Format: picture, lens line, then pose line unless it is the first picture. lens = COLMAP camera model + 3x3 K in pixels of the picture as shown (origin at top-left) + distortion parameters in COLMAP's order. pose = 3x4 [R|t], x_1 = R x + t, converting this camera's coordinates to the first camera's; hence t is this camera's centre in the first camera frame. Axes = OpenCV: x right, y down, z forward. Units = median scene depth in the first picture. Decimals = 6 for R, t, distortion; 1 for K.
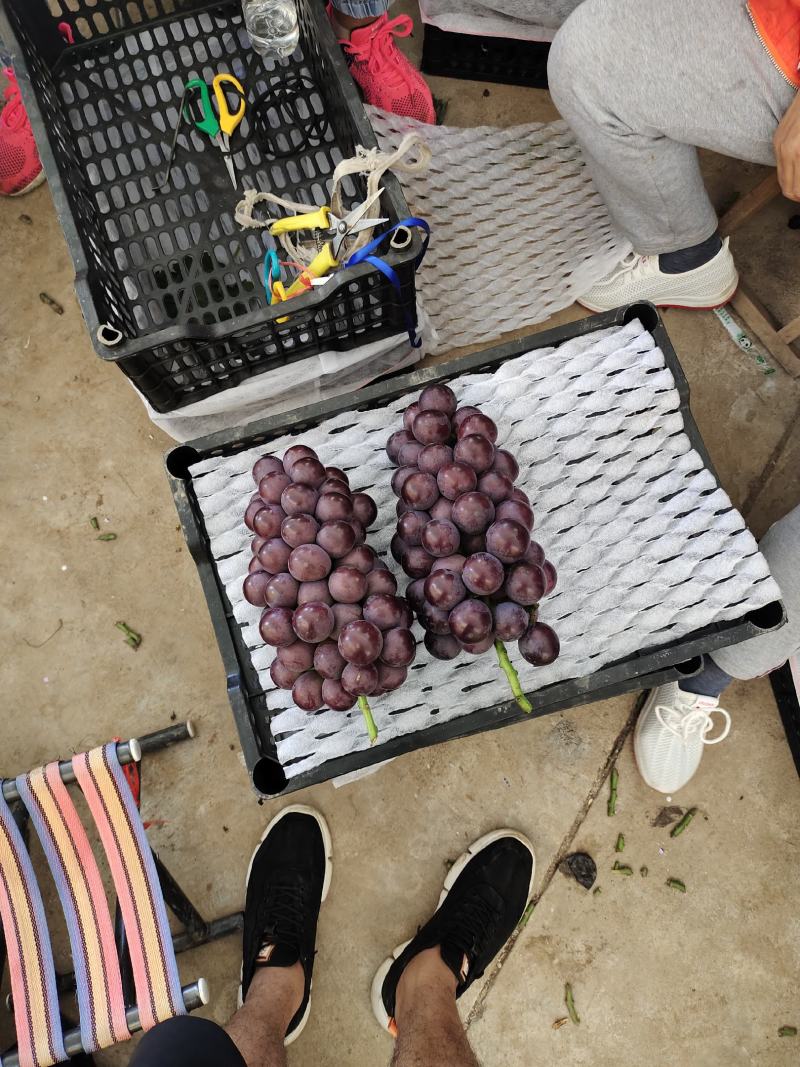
lens RADIAL K [[814.2, 0, 400.0], [0, 814.2, 533.5], [0, 0, 1]] dist [0.010970, -0.001098]
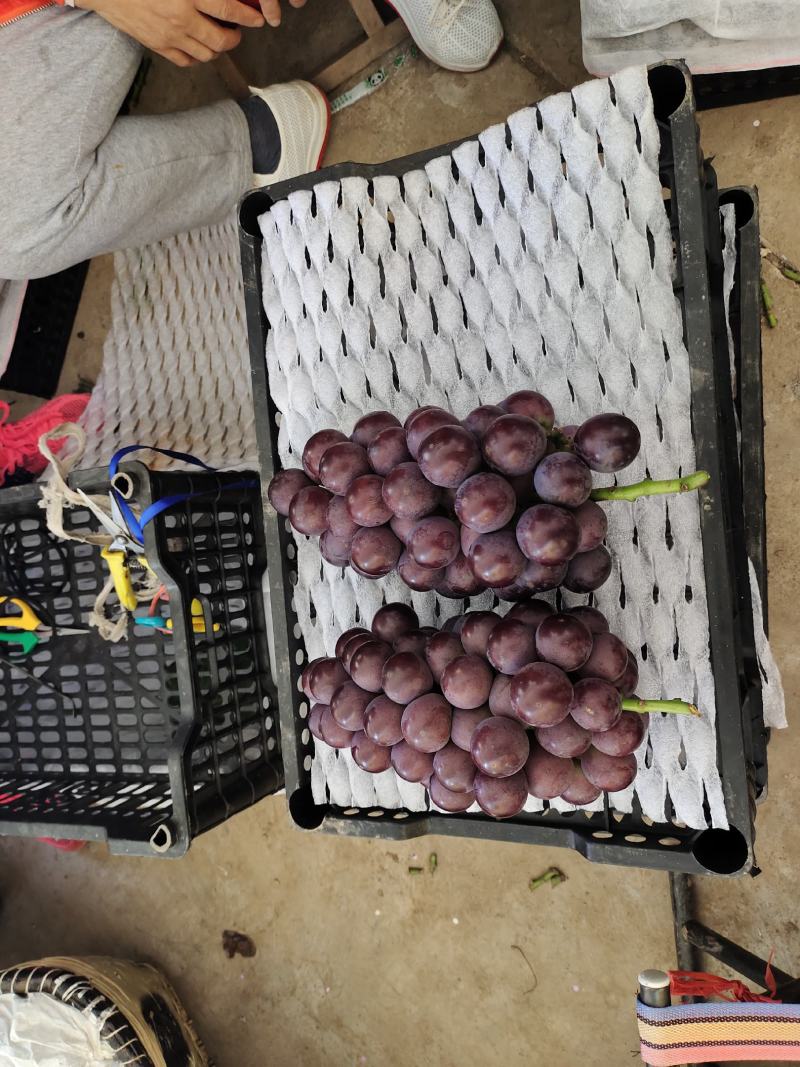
lens RADIAL K [[814.2, 0, 400.0], [0, 814.2, 533.5], [0, 0, 1]] dist [0.010970, -0.001098]
pose [[0.205738, -0.970594, -0.124976, 0.121041], [0.948883, 0.229092, -0.217111, 0.112632], [0.239357, -0.073920, 0.968114, 0.242722]]
